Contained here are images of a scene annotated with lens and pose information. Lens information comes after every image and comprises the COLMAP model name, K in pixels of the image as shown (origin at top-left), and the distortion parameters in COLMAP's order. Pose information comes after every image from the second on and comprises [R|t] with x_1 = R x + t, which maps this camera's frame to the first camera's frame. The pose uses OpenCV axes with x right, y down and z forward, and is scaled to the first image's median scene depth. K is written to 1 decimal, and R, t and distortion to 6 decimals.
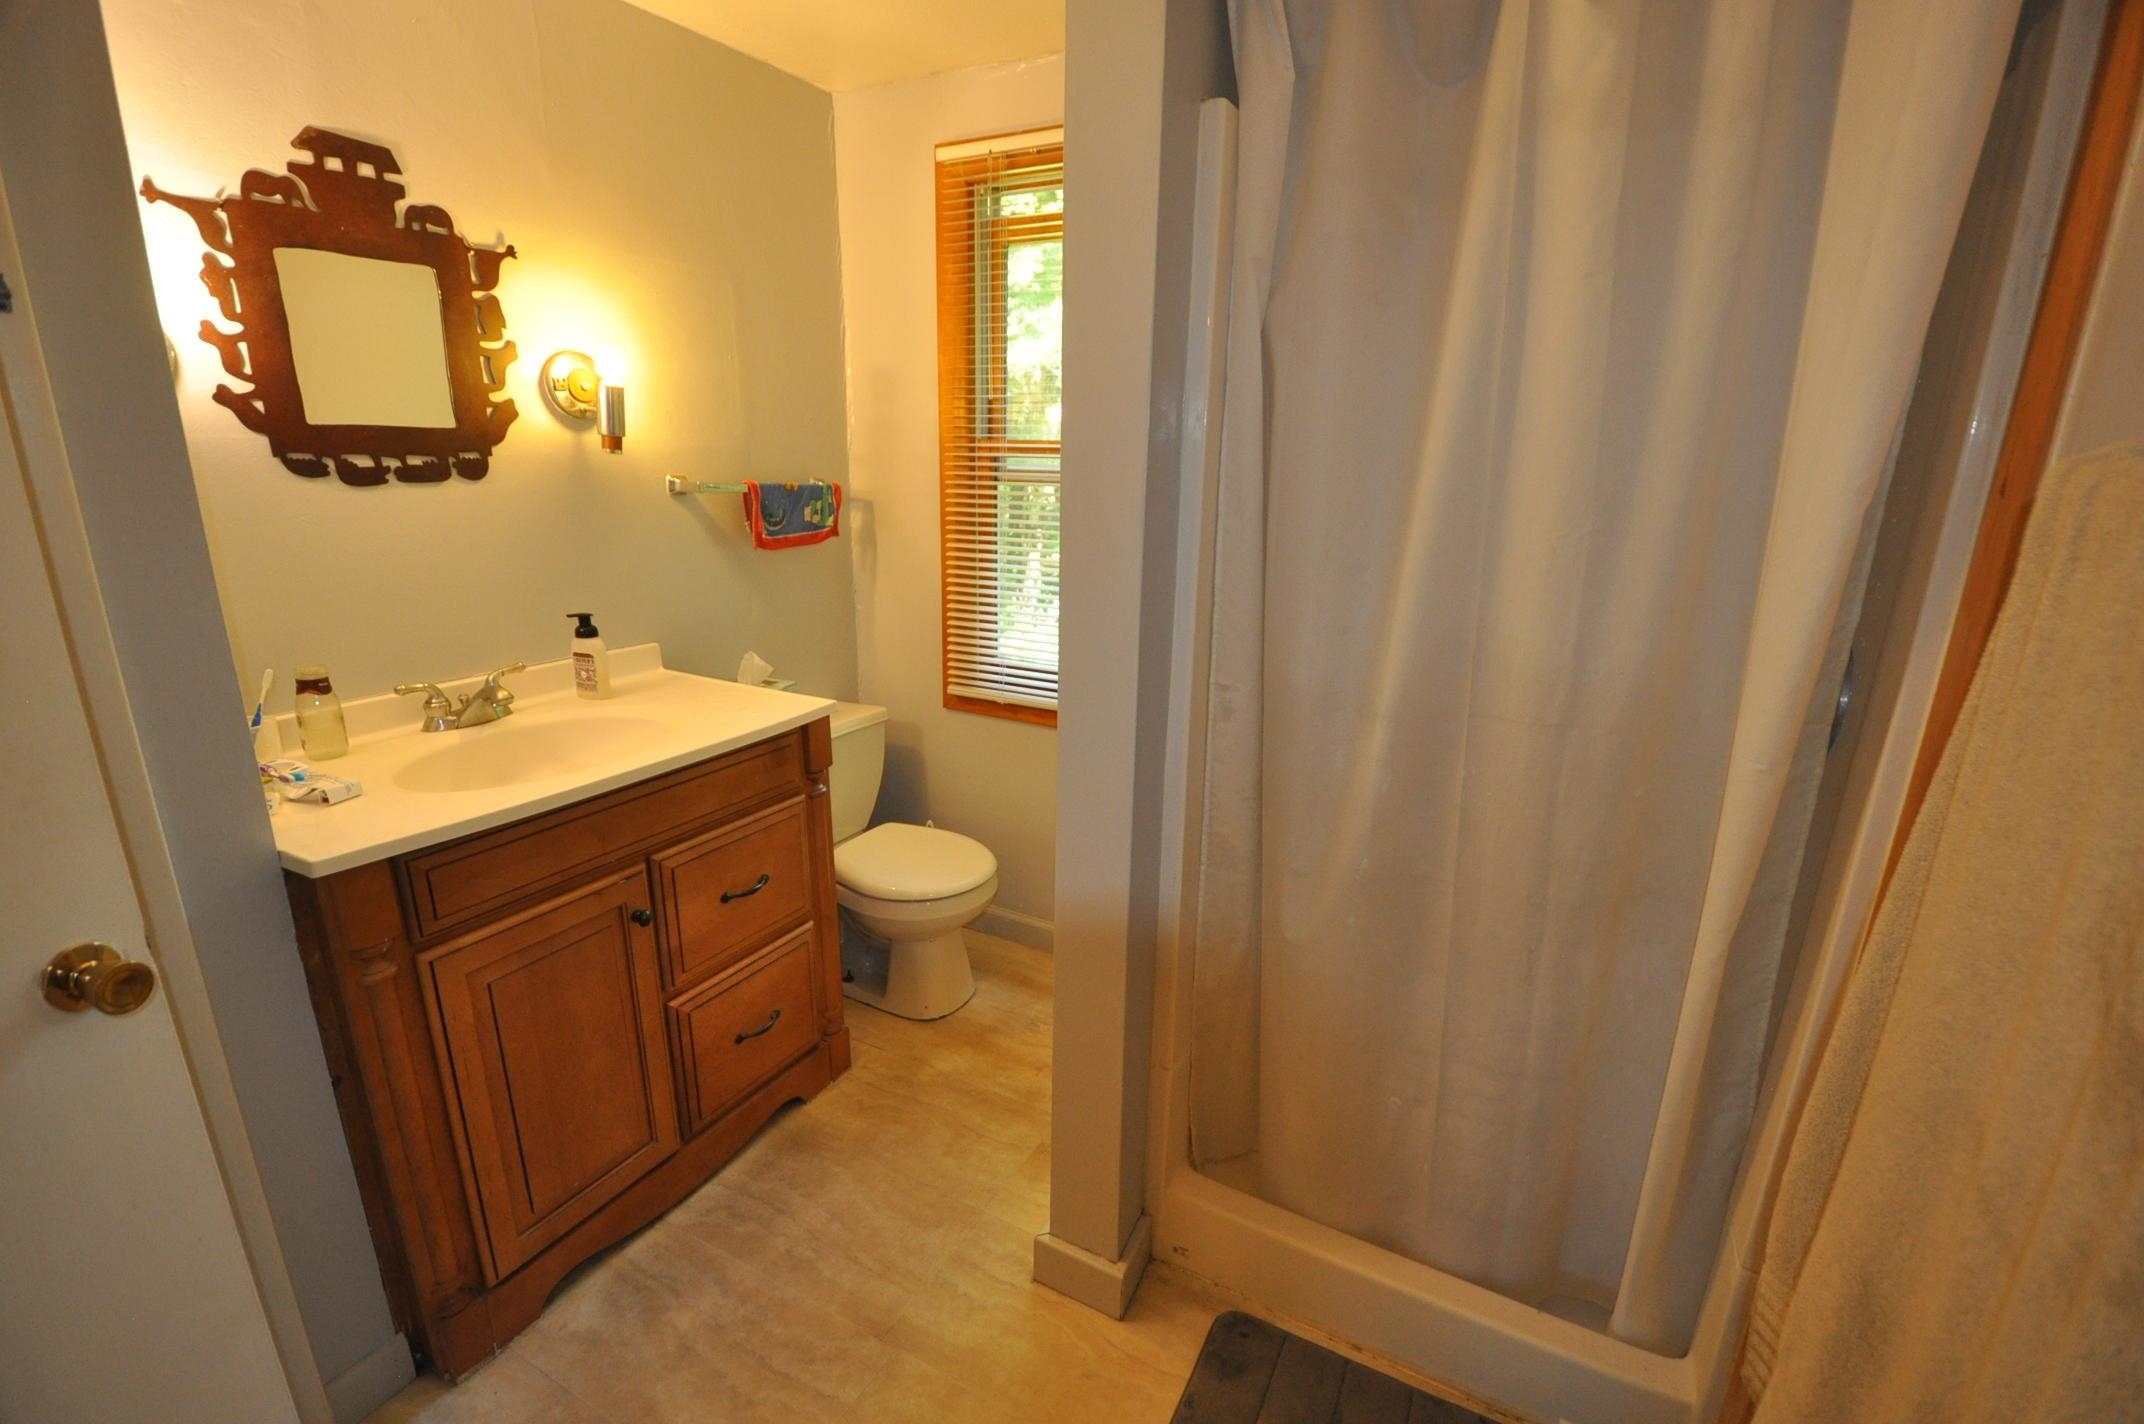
lens RADIAL K [[934.2, 0, 1073.2], [0, 934.2, 736.9], [0, 0, 1]] dist [0.019890, -0.026122]
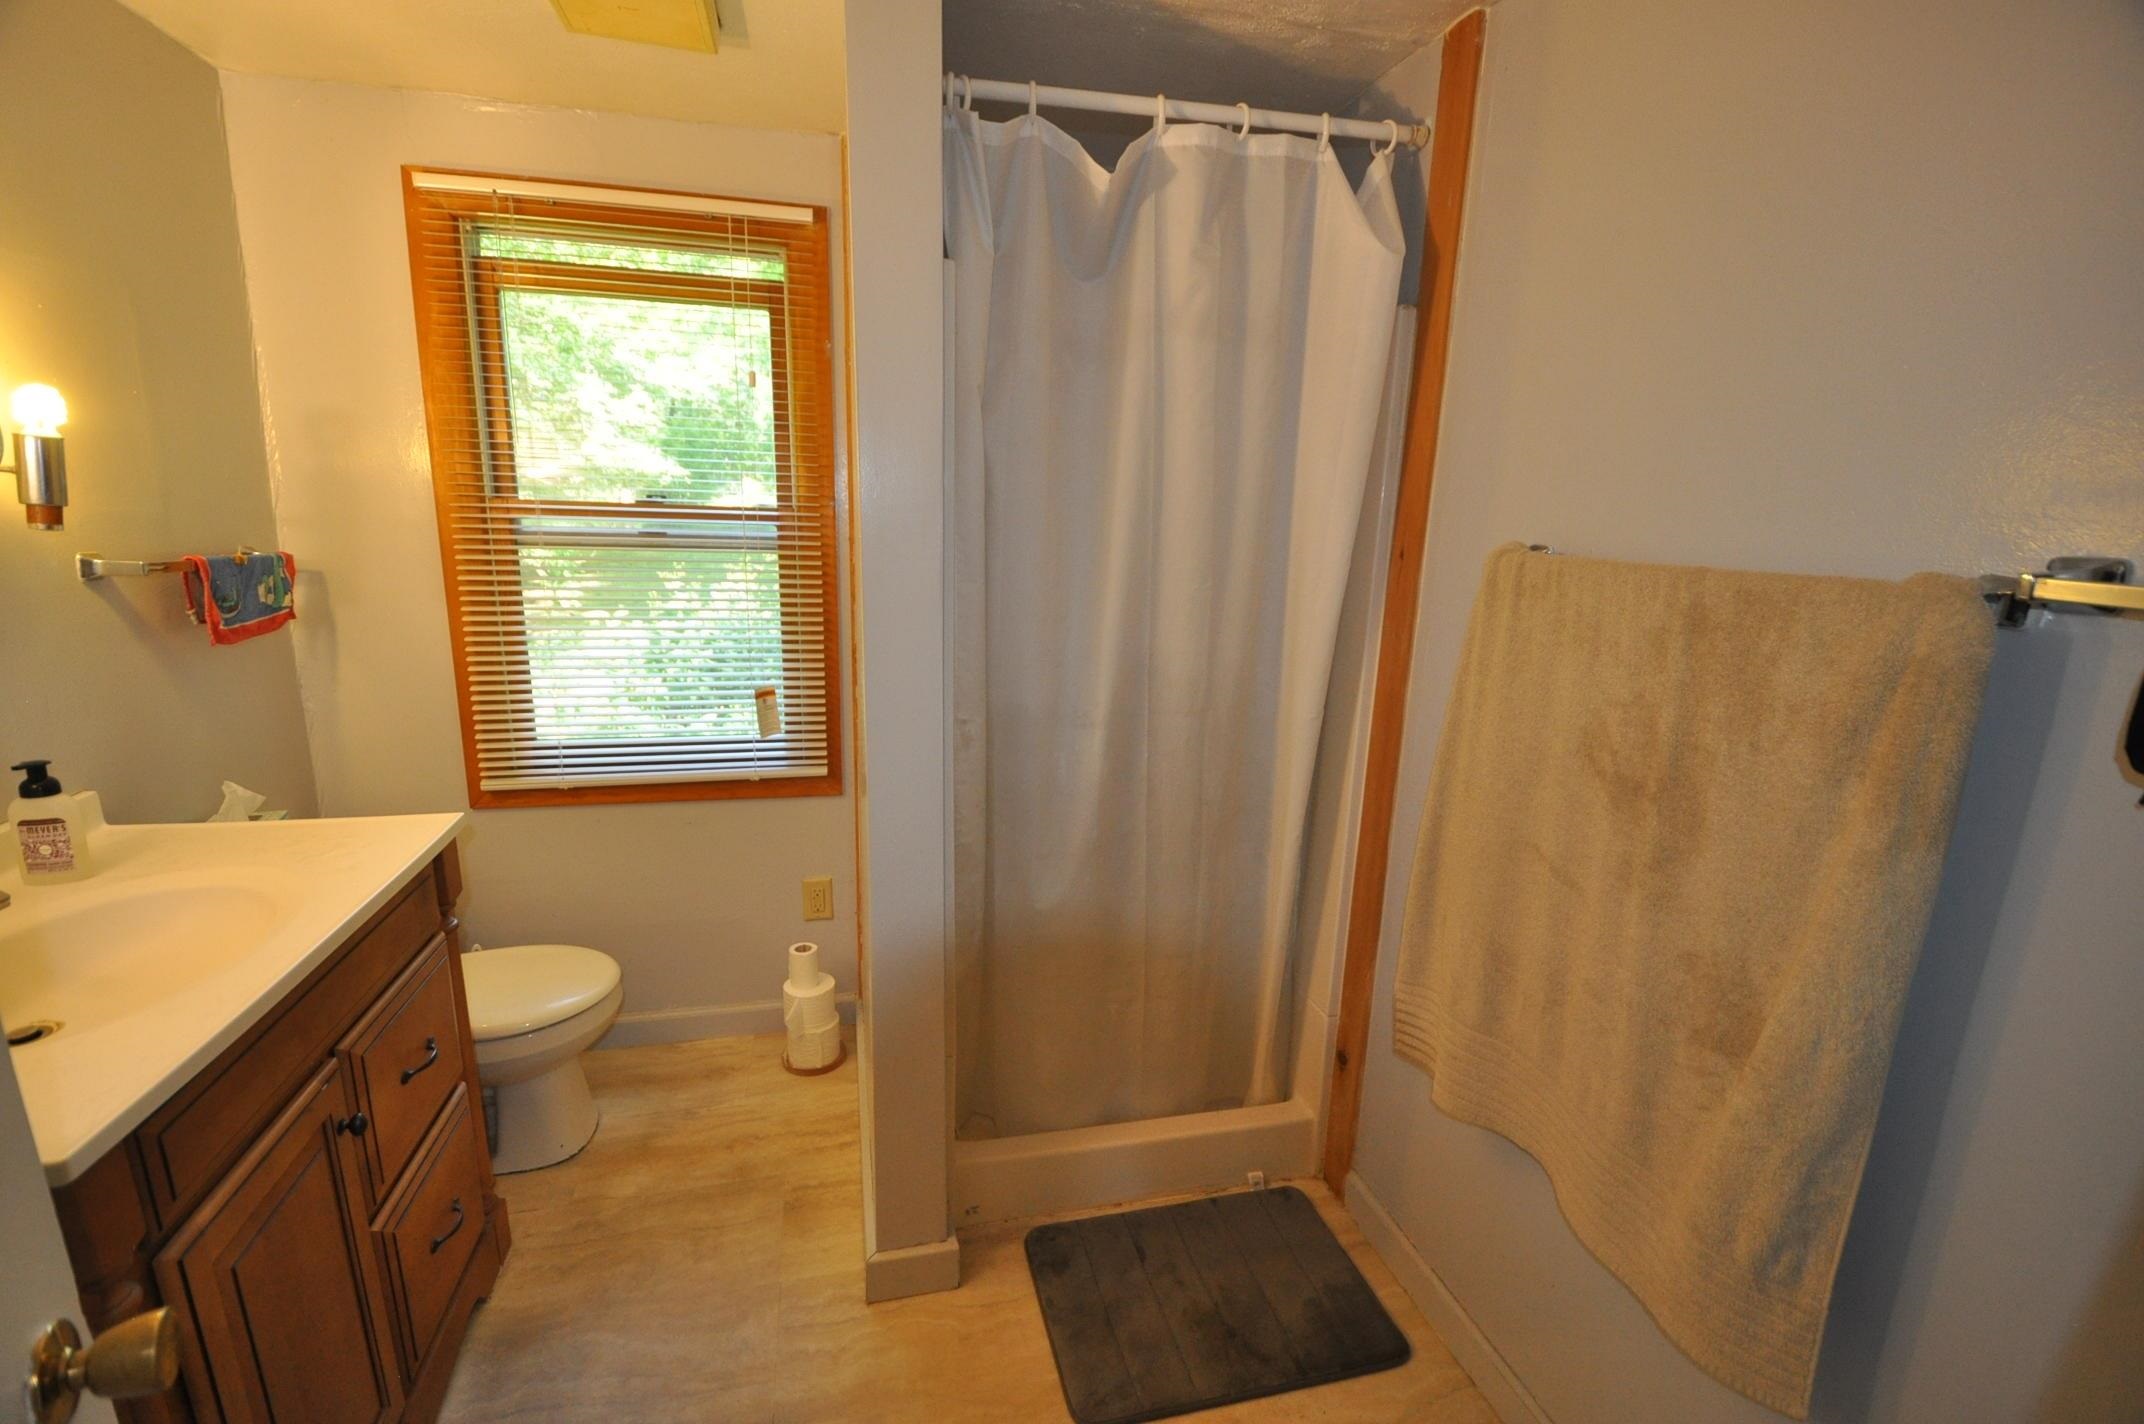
lens RADIAL K [[934.2, 0, 1073.2], [0, 934.2, 736.9], [0, 0, 1]] dist [0.019890, -0.026122]
pose [[0.735193, -0.155124, 0.659869, -0.386112], [0.178559, 0.983401, 0.032240, -0.033791], [-0.653917, 0.094123, 0.750688, -0.002605]]
